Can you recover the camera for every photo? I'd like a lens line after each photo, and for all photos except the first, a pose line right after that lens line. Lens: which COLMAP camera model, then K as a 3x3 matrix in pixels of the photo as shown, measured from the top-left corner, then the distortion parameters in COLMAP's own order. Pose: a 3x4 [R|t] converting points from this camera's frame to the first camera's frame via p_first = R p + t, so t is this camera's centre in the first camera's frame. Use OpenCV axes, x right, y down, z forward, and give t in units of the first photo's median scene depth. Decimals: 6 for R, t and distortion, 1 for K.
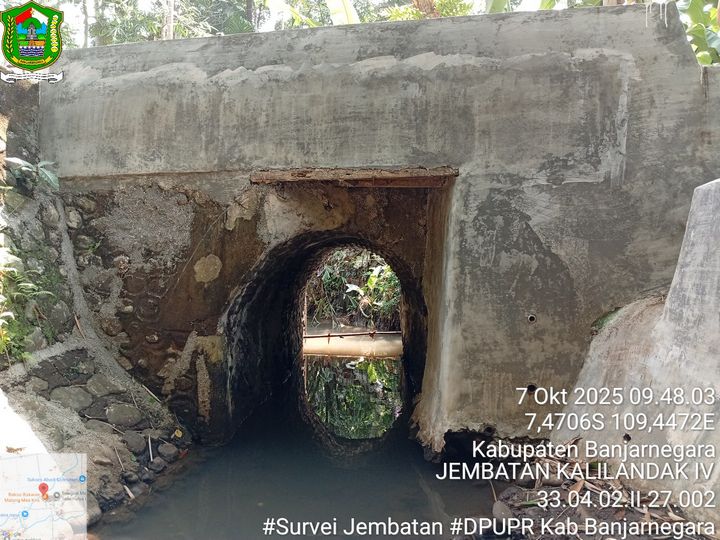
lens RADIAL K [[550.8, 0, 357.1], [0, 550.8, 270.5], [0, 0, 1]] dist [0.096320, -0.201875]
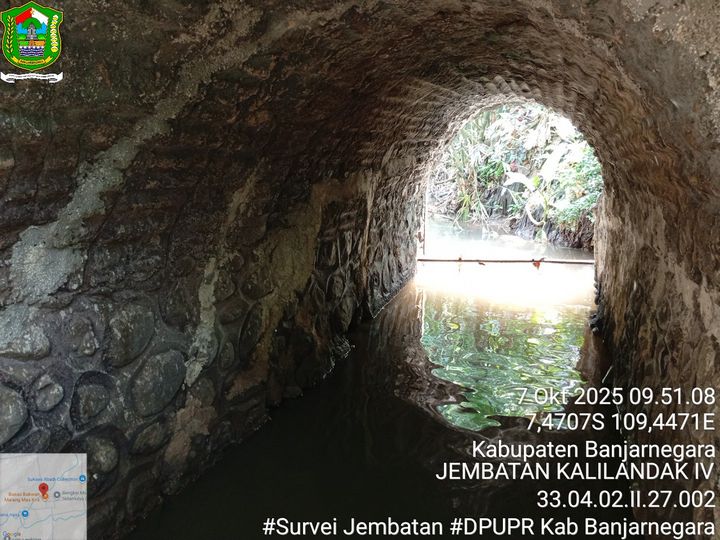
lens RADIAL K [[550.8, 0, 358.5], [0, 550.8, 273.7], [0, 0, 1]] dist [0.096320, -0.201875]
pose [[0.951778, 0.071049, -0.298446, 0.054835], [-0.008634, 0.978631, 0.205443, 0.026621], [0.306665, -0.192960, 0.932053, 0.960721]]
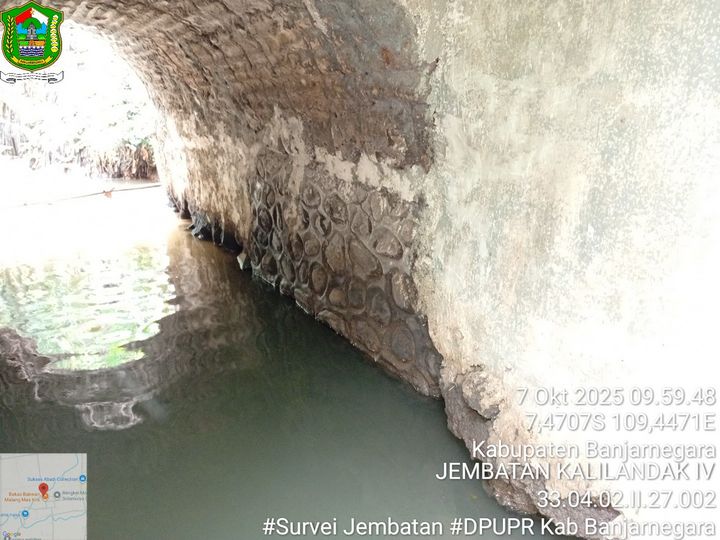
lens RADIAL K [[550.8, 0, 360.5], [0, 550.8, 270.7], [0, 0, 1]] dist [0.096320, -0.201875]
pose [[0.831978, -0.179411, 0.524999, -0.174581], [0.009429, 0.950707, 0.309947, 0.036278], [-0.554728, -0.252919, 0.792659, 0.877393]]
